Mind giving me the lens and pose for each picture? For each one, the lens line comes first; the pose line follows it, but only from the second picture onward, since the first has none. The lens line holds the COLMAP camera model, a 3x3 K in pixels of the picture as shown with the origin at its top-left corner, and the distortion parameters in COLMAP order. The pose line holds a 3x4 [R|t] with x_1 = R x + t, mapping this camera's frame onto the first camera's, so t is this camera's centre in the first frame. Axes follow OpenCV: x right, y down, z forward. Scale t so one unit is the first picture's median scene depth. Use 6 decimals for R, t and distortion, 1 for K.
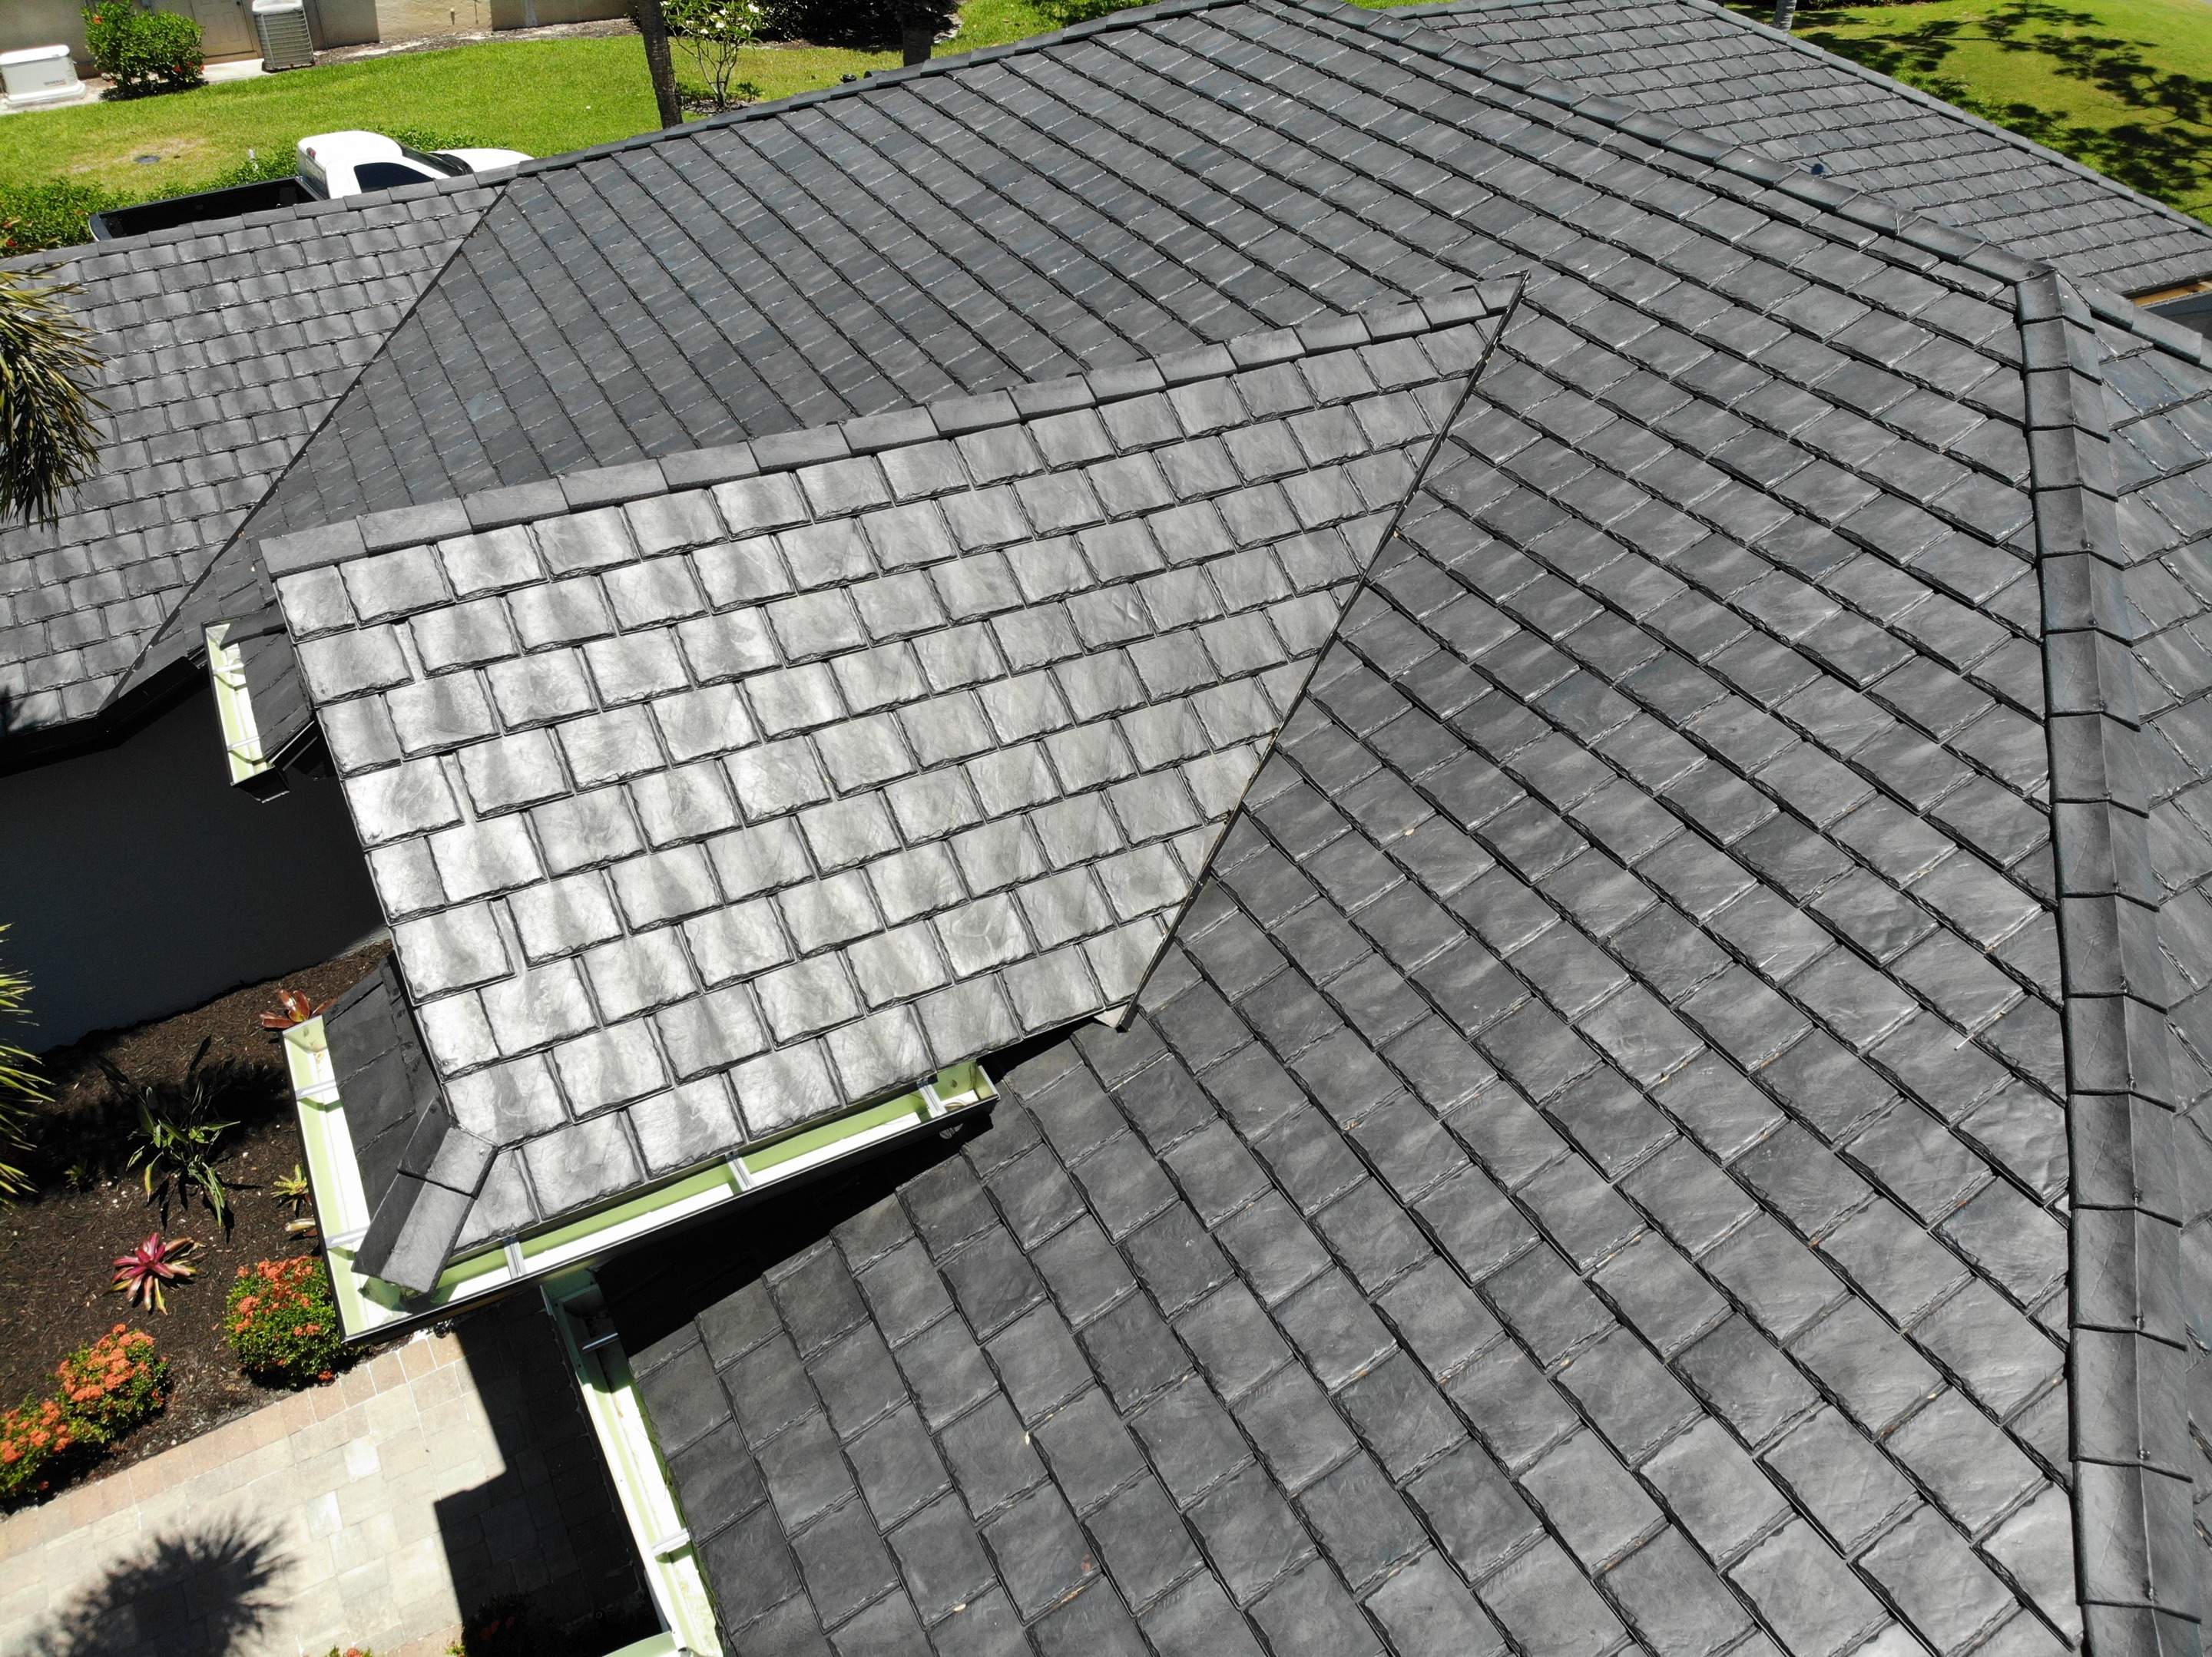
lens RADIAL K [[1592.8, 0, 1099.2], [0, 1592.8, 825.7], [0, 0, 1]] dist [0.003887, -0.093503]
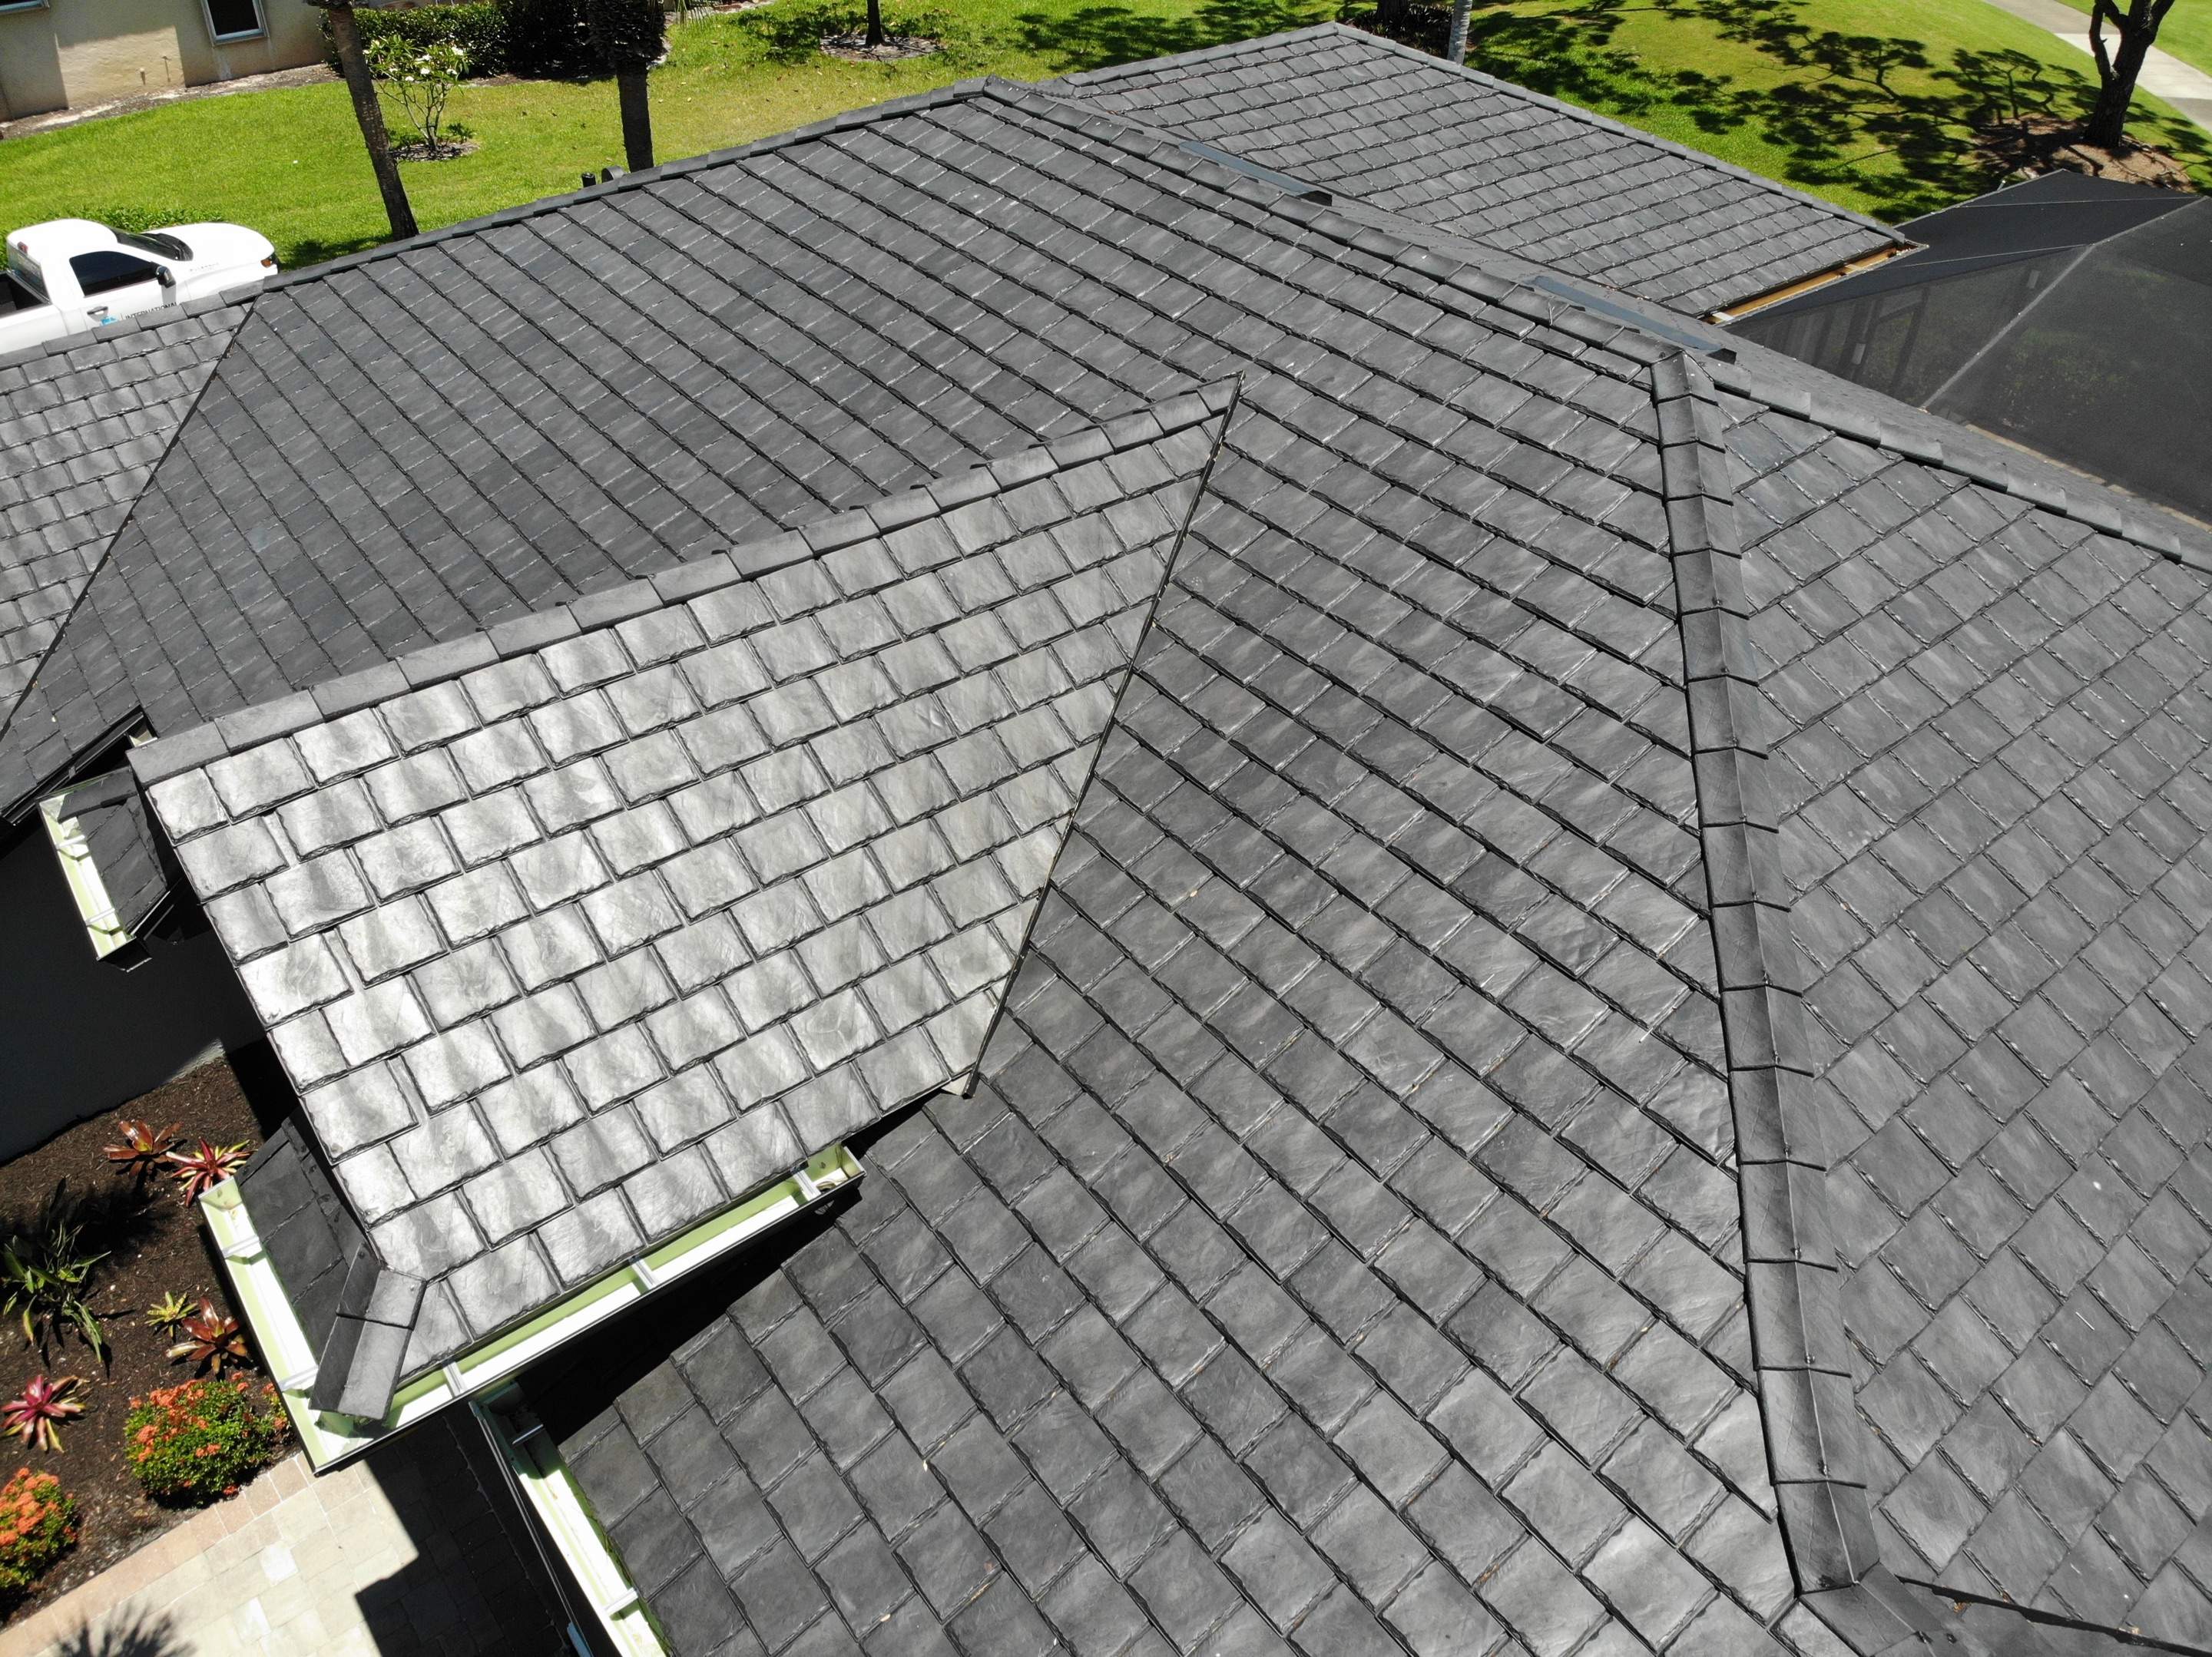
lens RADIAL K [[1592.8, 0, 1093.1], [0, 1592.8, 815.7], [0, 0, 1]] dist [0.003887, -0.093503]
pose [[0.986109, -0.105556, 0.128247, -0.019356], [0.104251, 0.994408, 0.016863, -0.083075], [-0.129309, -0.003259, 0.991599, -0.149557]]
